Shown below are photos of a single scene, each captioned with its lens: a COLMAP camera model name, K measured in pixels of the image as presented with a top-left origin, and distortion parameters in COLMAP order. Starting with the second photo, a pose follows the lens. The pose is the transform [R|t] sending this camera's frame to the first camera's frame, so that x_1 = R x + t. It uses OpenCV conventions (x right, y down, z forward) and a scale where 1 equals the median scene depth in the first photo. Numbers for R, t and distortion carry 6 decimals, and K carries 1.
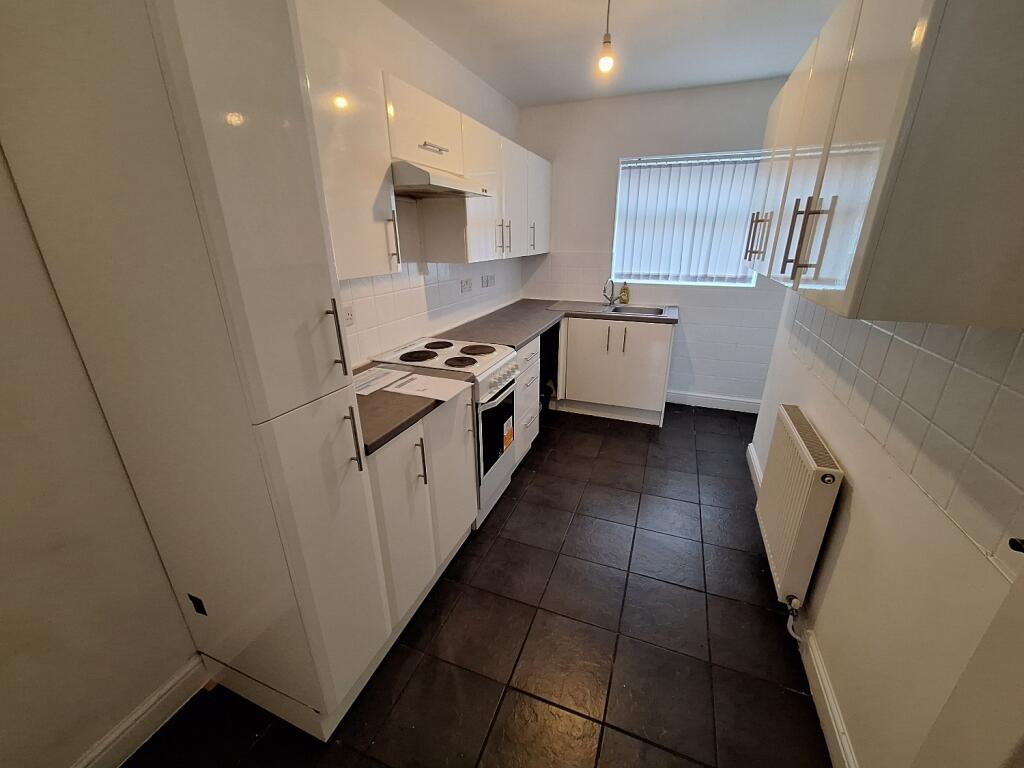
lens RADIAL K [[403.4, 0, 517.4], [0, 403.4, 382.5], [0, 0, 1]] dist [0.001230, 0.000814]
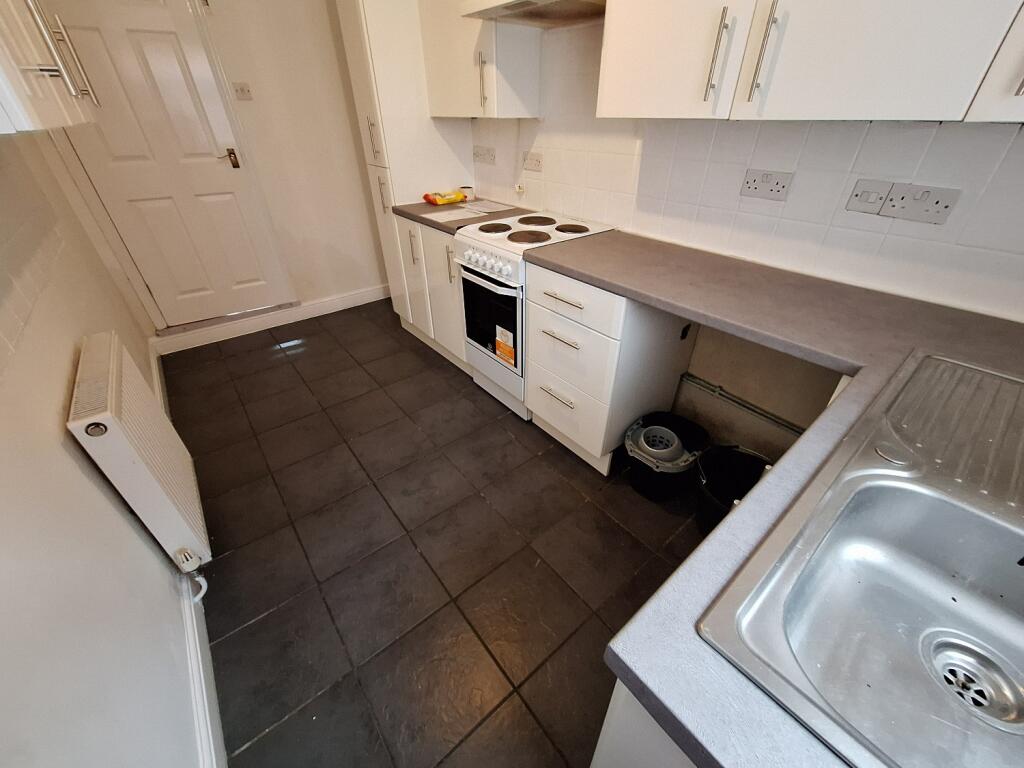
lens RADIAL K [[403.4, 0, 521.0], [0, 403.4, 383.8], [0, 0, 1]] dist [0.001230, 0.000814]
pose [[-0.493296, 0.483847, -0.722877, 0.698978], [-0.294830, 0.688835, 0.662255, -0.447210], [0.818373, 0.539814, -0.197147, 1.424495]]
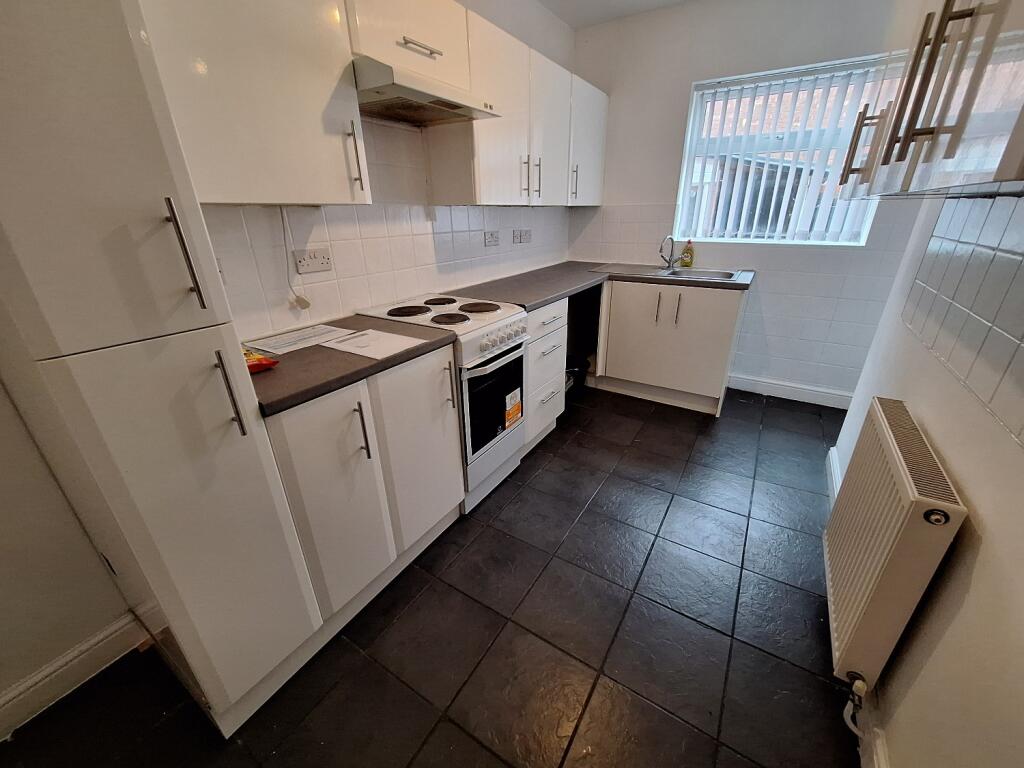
lens RADIAL K [[403.4, 0, 516.8], [0, 403.4, 382.4], [0, 0, 1]] dist [0.001230, 0.000814]
pose [[0.981721, 0.068810, -0.177450, 0.151569], [-0.058562, 0.996334, 0.062364, 0.019880], [0.181090, -0.050832, 0.982152, 0.184776]]
